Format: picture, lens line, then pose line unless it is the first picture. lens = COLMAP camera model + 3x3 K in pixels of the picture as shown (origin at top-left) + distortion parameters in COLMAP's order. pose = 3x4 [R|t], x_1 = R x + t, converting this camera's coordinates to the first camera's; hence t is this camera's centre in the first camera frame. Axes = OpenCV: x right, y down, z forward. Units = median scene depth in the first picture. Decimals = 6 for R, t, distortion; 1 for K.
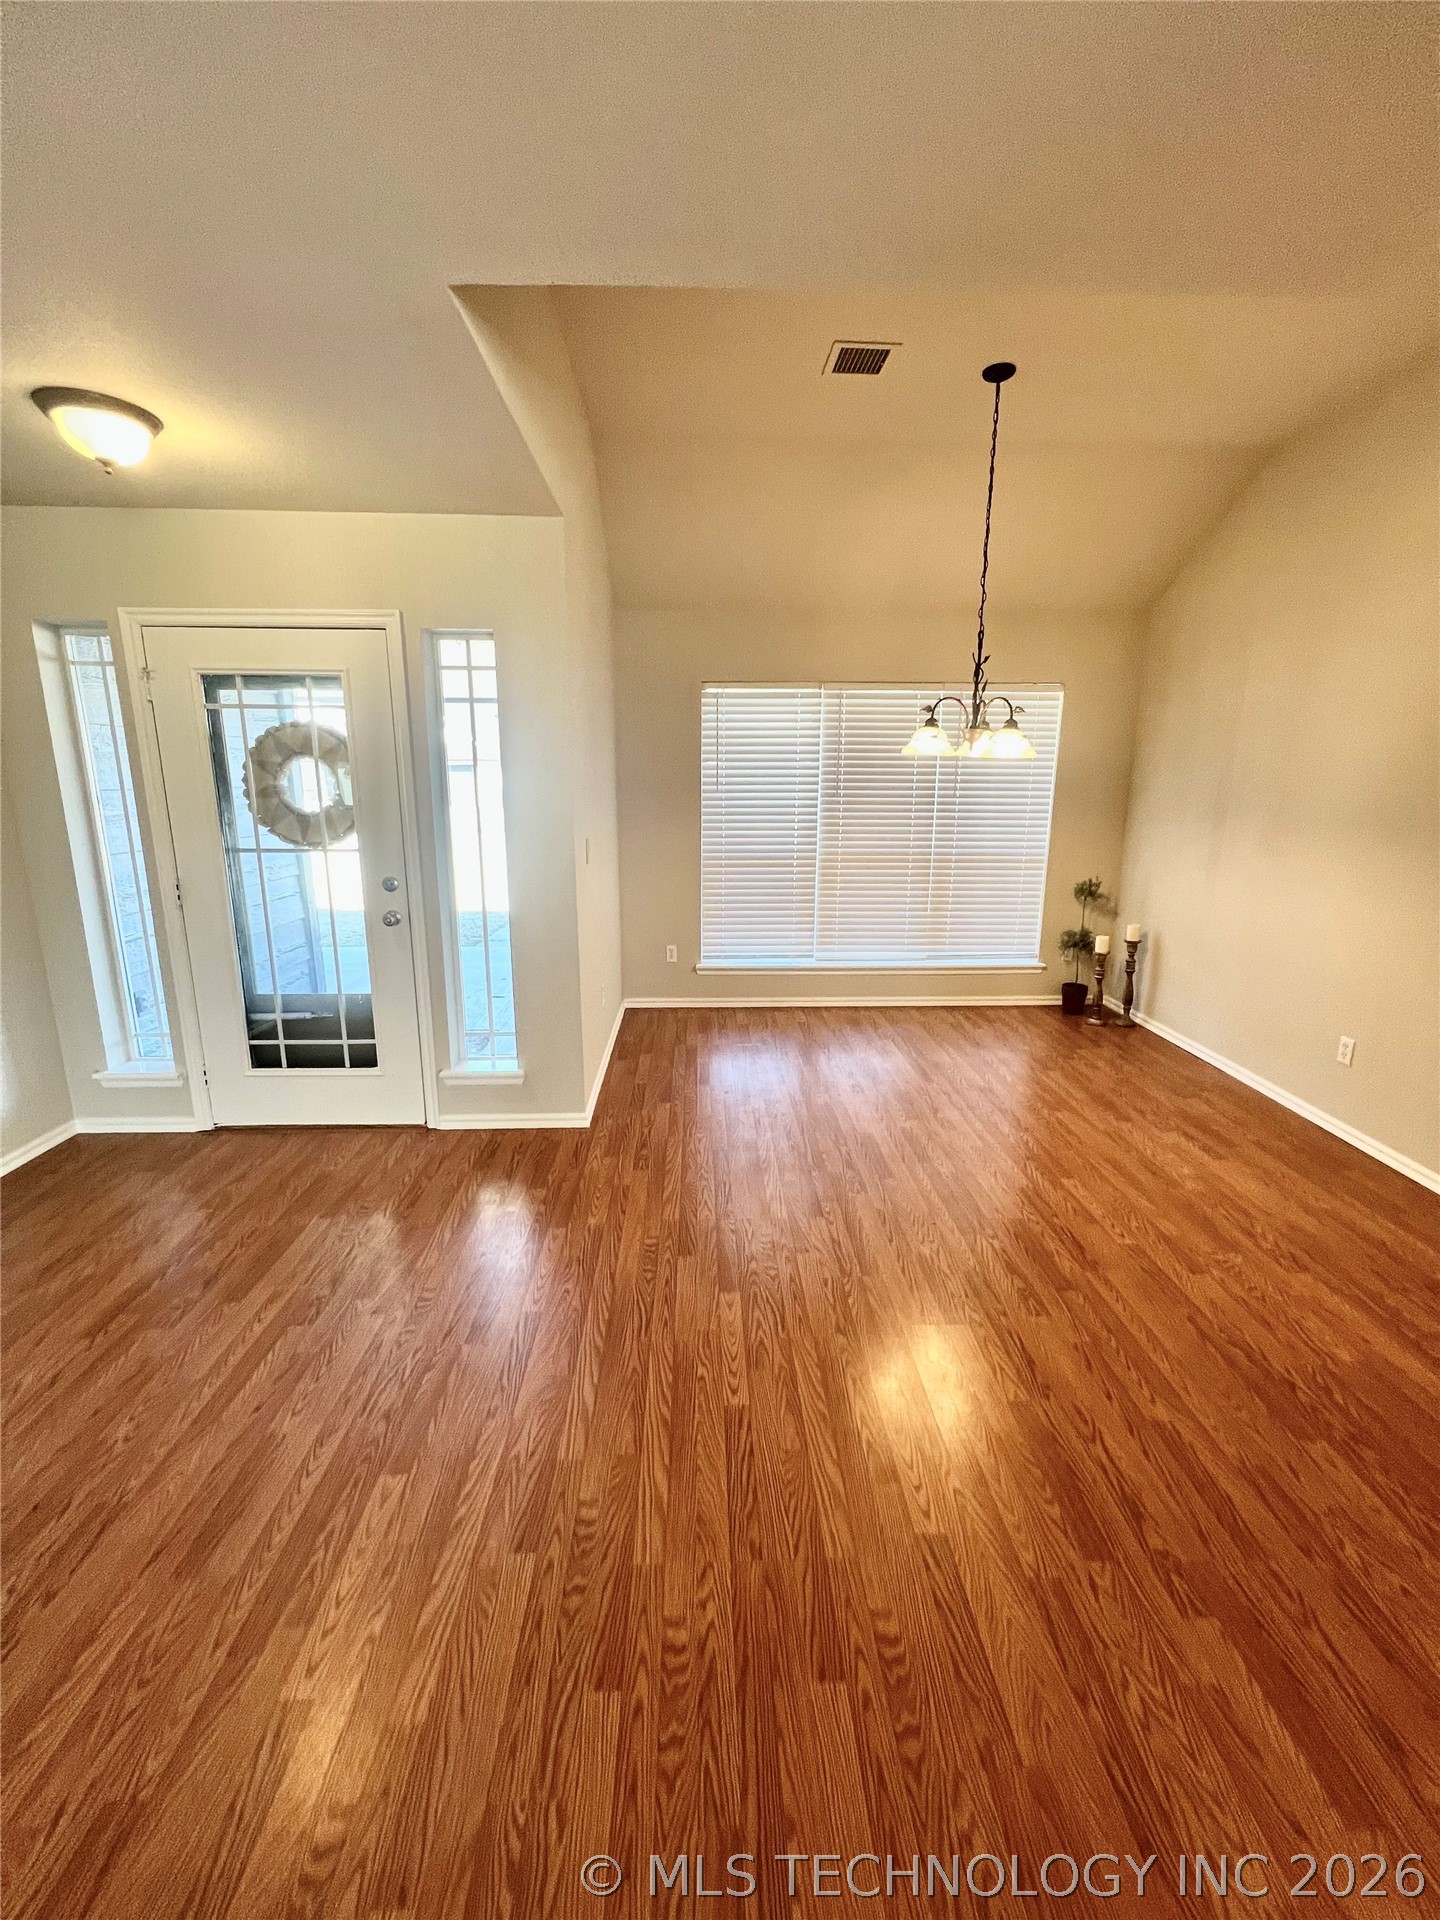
lens RADIAL K [[762.5, 0, 718.1], [0, 762.5, 953.4], [0, 0, 1]] dist [-0.001059, -0.000096]
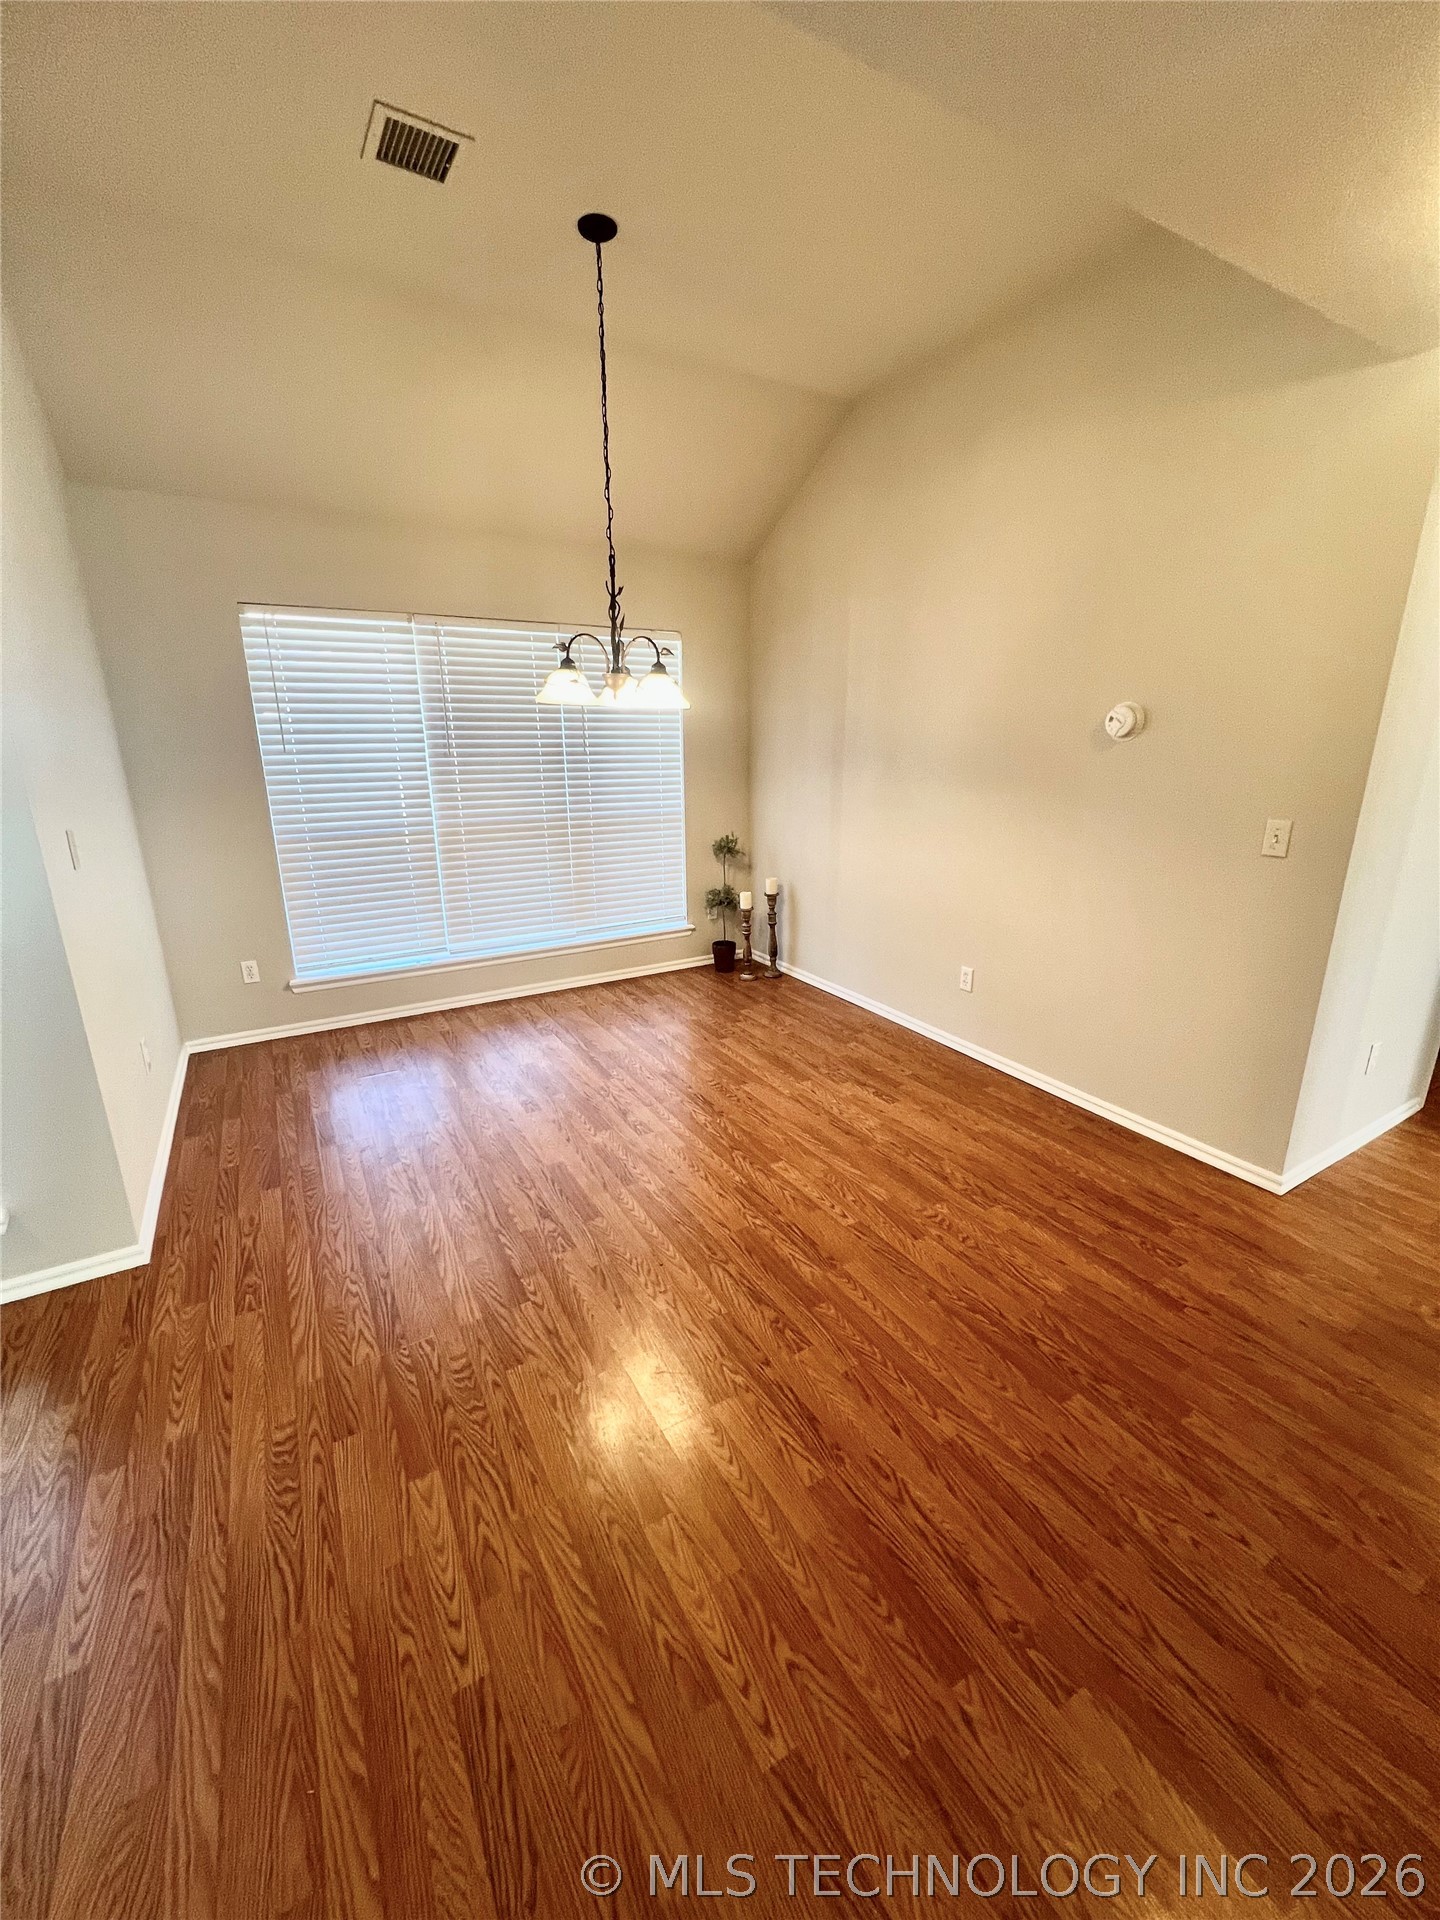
lens RADIAL K [[762.5, 0, 718.1], [0, 762.5, 953.4], [0, 0, 1]] dist [-0.001059, -0.000096]
pose [[0.875487, -0.138860, 0.462861, -0.003819], [0.114702, 0.990166, 0.080097, -0.040651], [-0.469432, -0.017032, 0.882805, 0.194566]]
